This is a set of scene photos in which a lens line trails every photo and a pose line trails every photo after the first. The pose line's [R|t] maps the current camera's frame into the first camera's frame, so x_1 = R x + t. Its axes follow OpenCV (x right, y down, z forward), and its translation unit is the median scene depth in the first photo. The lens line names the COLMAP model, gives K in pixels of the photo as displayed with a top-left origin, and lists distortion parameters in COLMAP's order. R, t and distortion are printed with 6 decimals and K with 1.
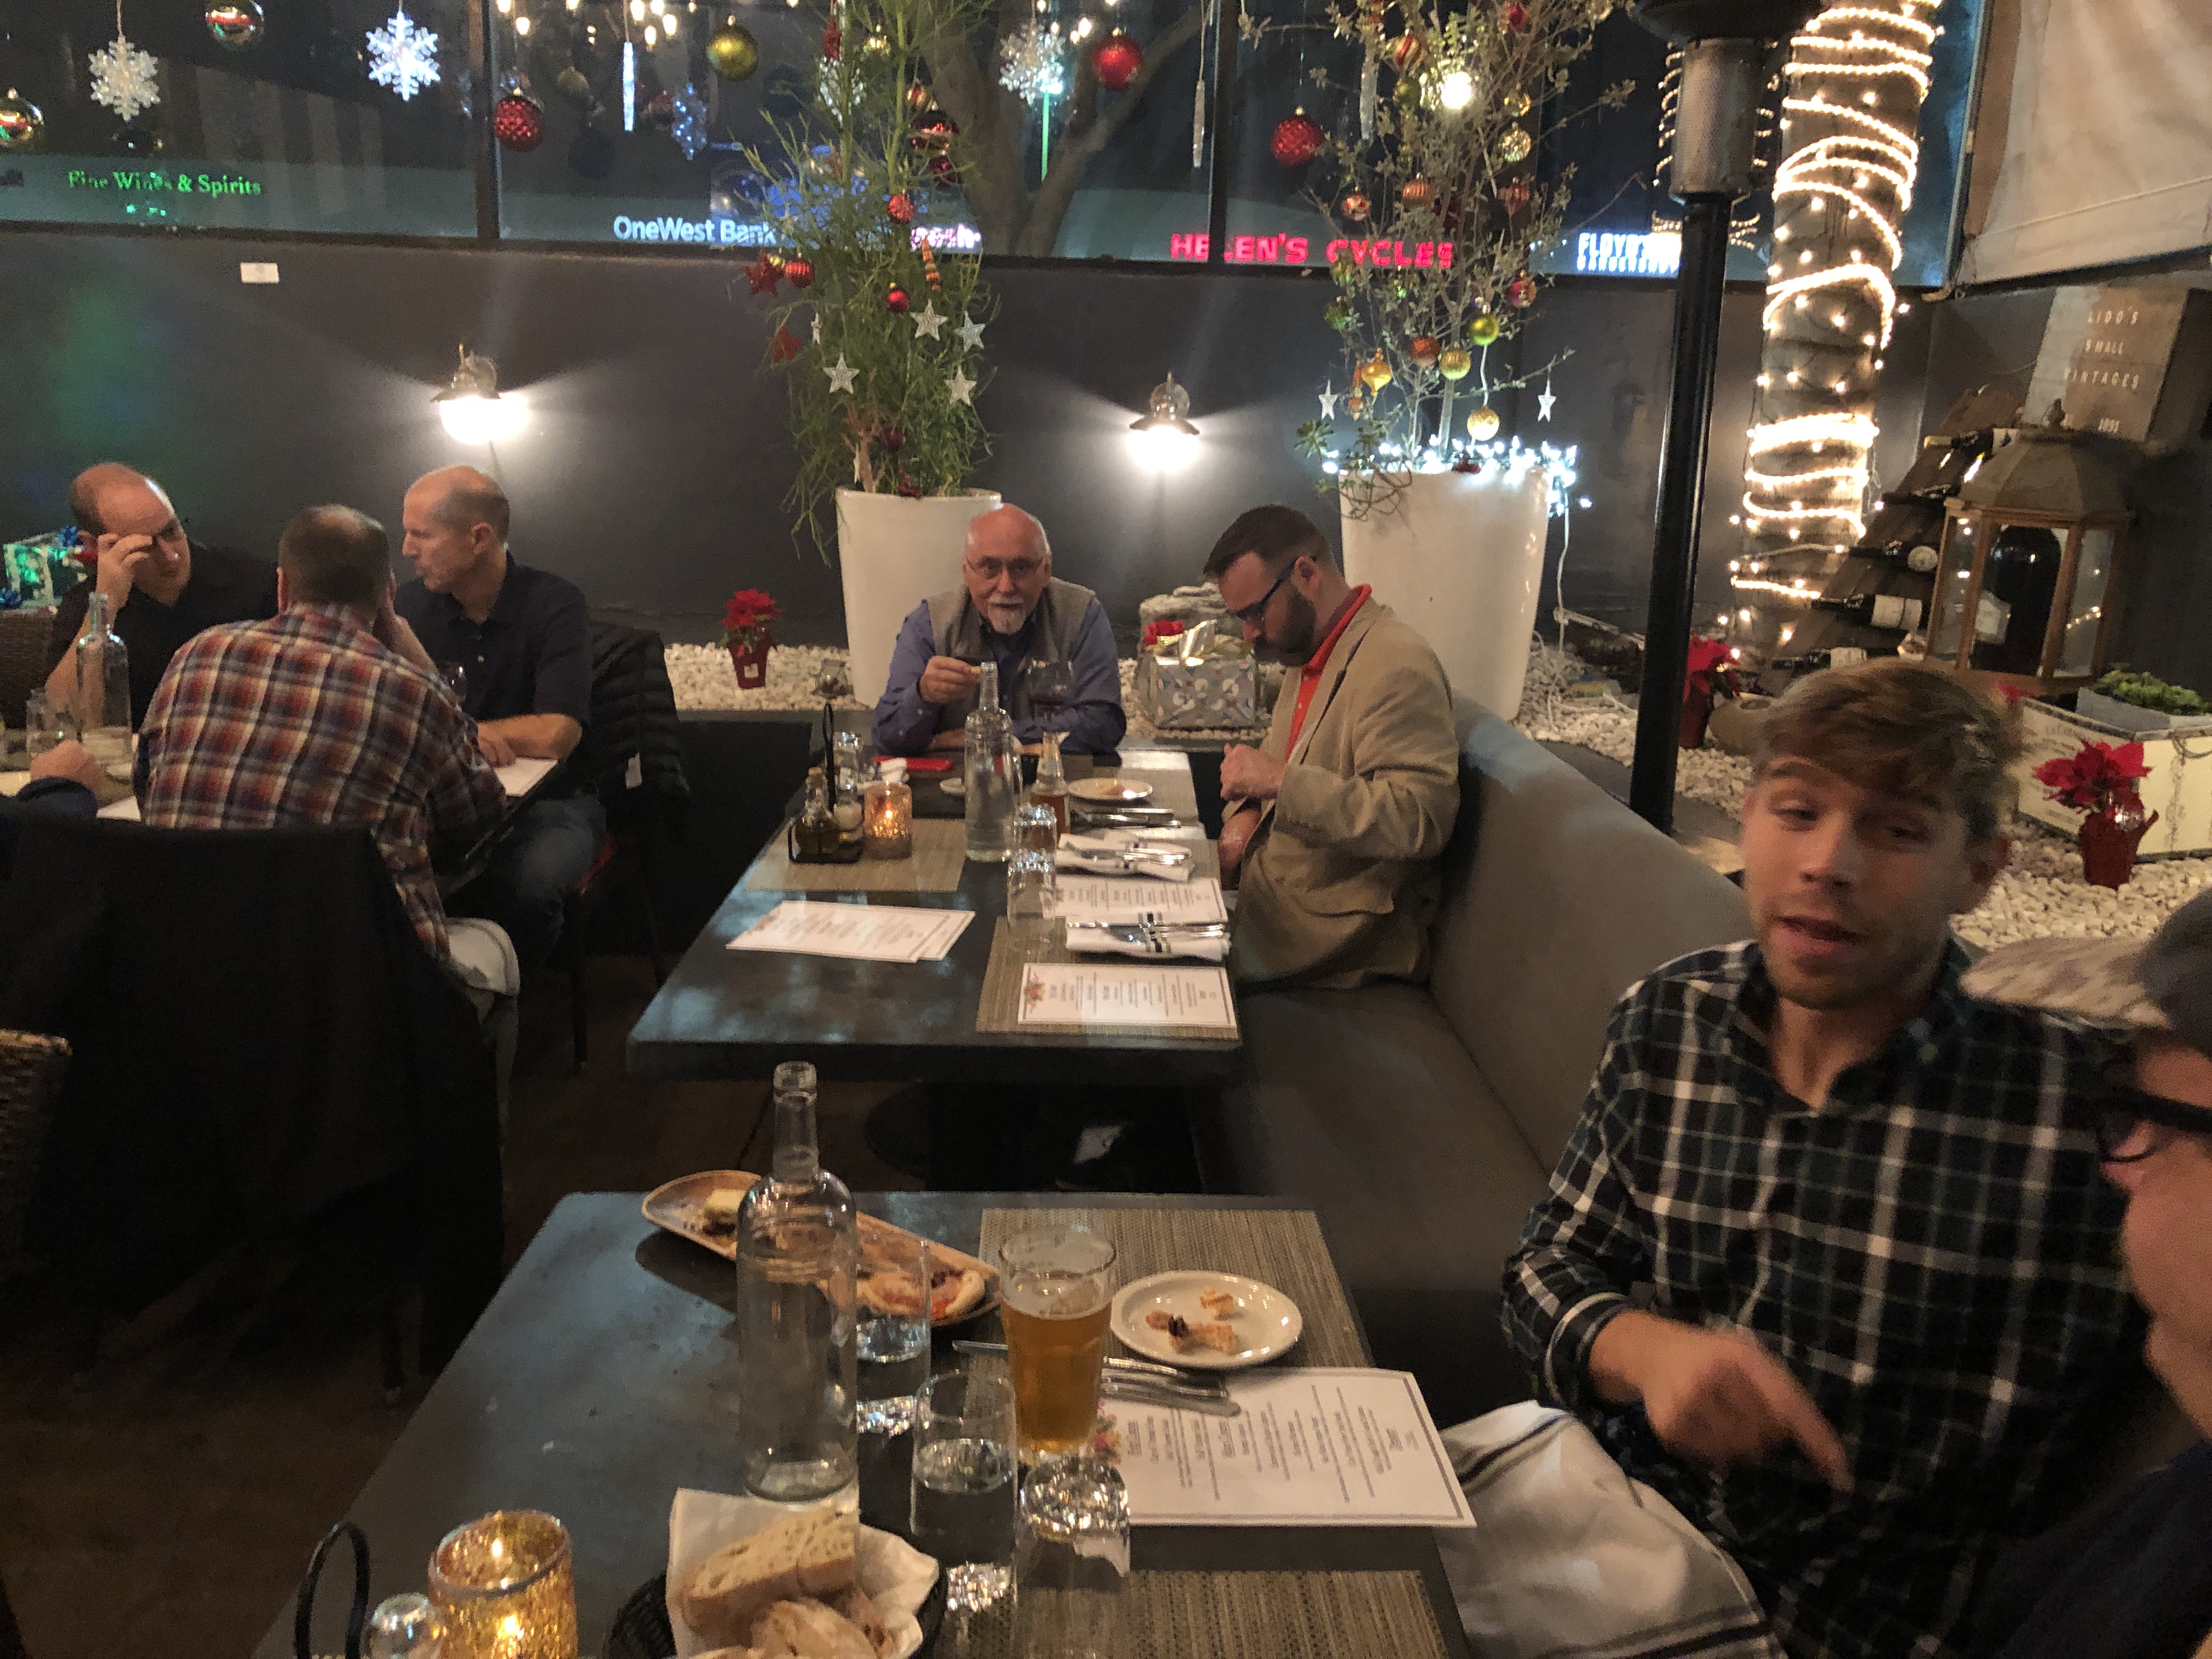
lens RADIAL K [[1805.6, 0, 1116.9], [0, 1805.6, 831.6], [0, 0, 1]] dist [0.017830, -0.002257]
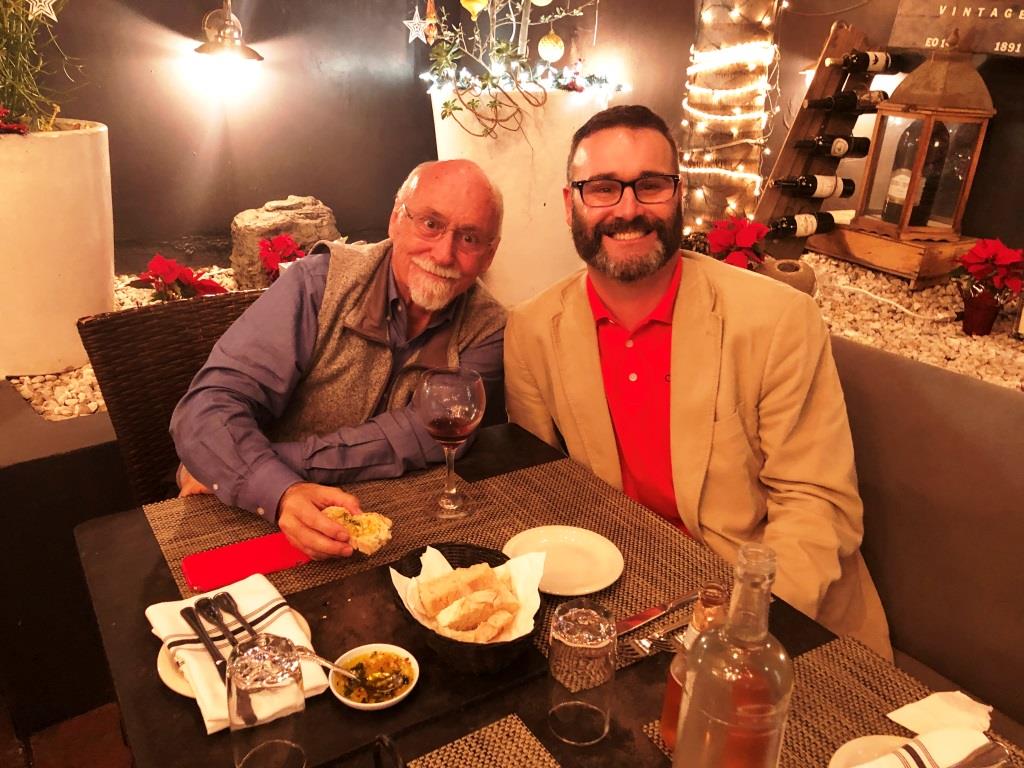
lens RADIAL K [[835.9, 0, 513.6], [0, 835.9, 385.6], [0, 0, 1]] dist [0.017830, -0.002257]
pose [[0.841944, -0.196927, 0.502345, -0.134093], [0.123433, 0.976625, 0.175976, -0.108029], [-0.525257, -0.086156, 0.846571, 0.522819]]
